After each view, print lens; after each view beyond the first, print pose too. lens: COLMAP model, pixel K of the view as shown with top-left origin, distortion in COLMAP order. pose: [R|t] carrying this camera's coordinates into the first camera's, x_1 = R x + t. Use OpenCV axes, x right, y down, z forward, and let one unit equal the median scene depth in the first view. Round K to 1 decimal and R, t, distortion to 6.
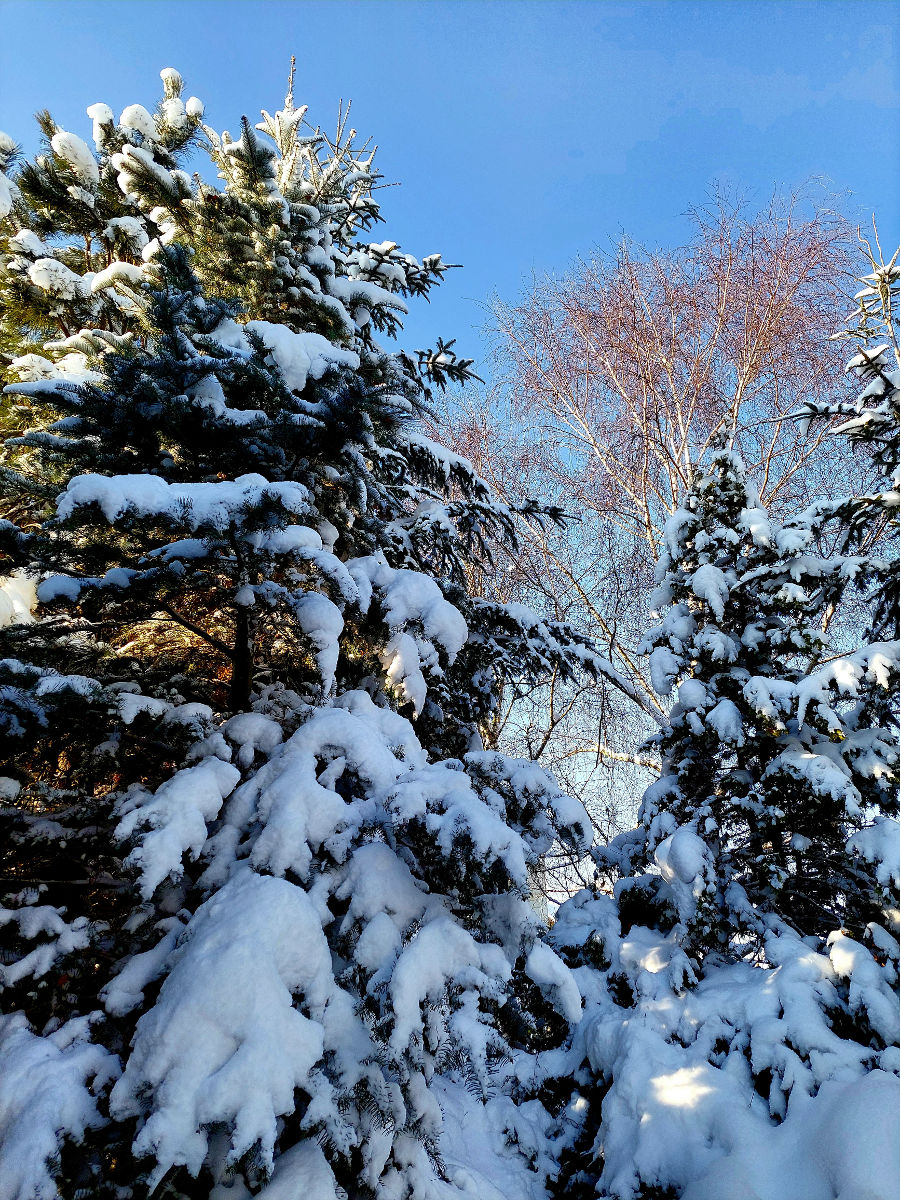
lens RADIAL K [[863.7, 0, 484.7], [0, 863.7, 598.7], [0, 0, 1]] dist [0.078788, -0.092630]
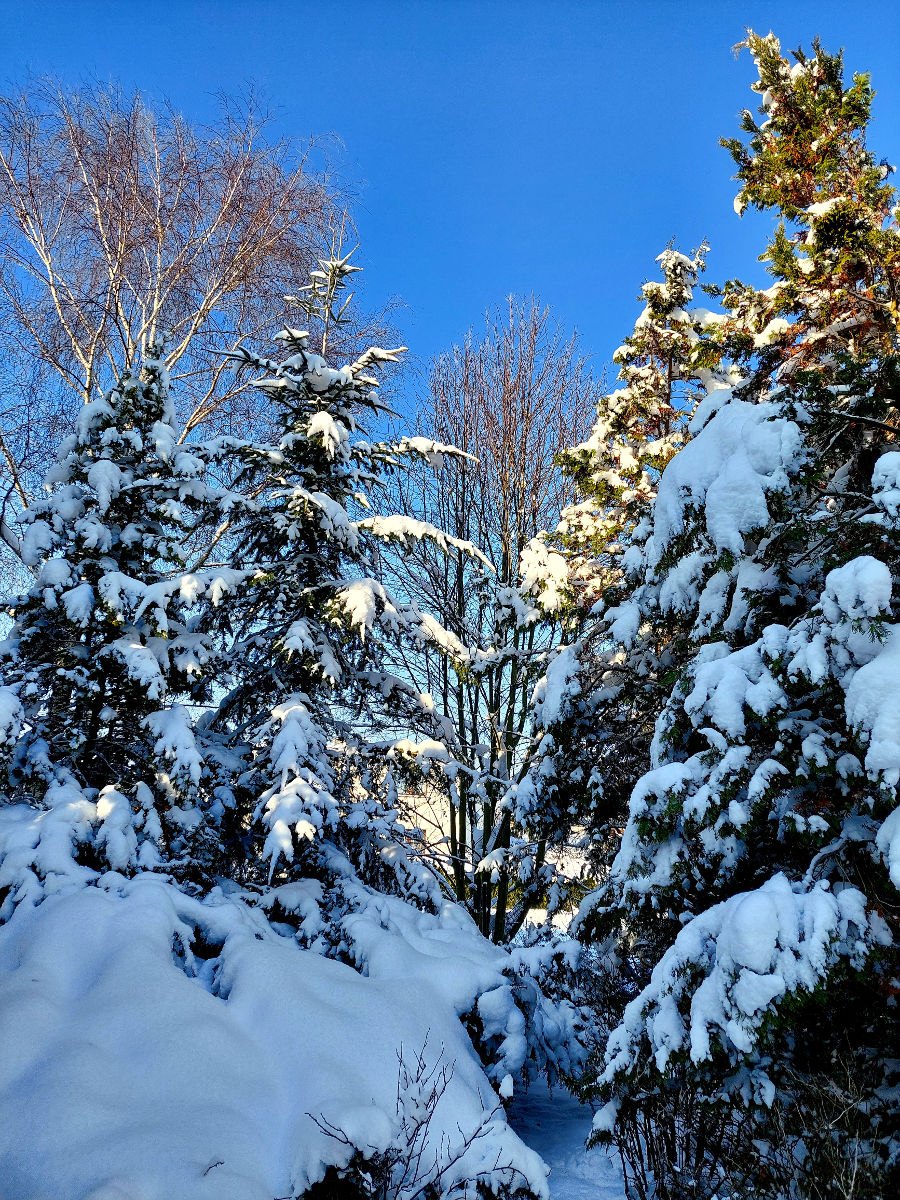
lens RADIAL K [[863.7, 0, 484.7], [0, 863.7, 598.7], [0, 0, 1]] dist [0.078788, -0.092630]
pose [[0.790016, 0.217498, 0.573210, 0.042175], [-0.300140, 0.952462, 0.052261, -0.076006], [-0.534595, -0.213331, 0.817740, -0.188409]]
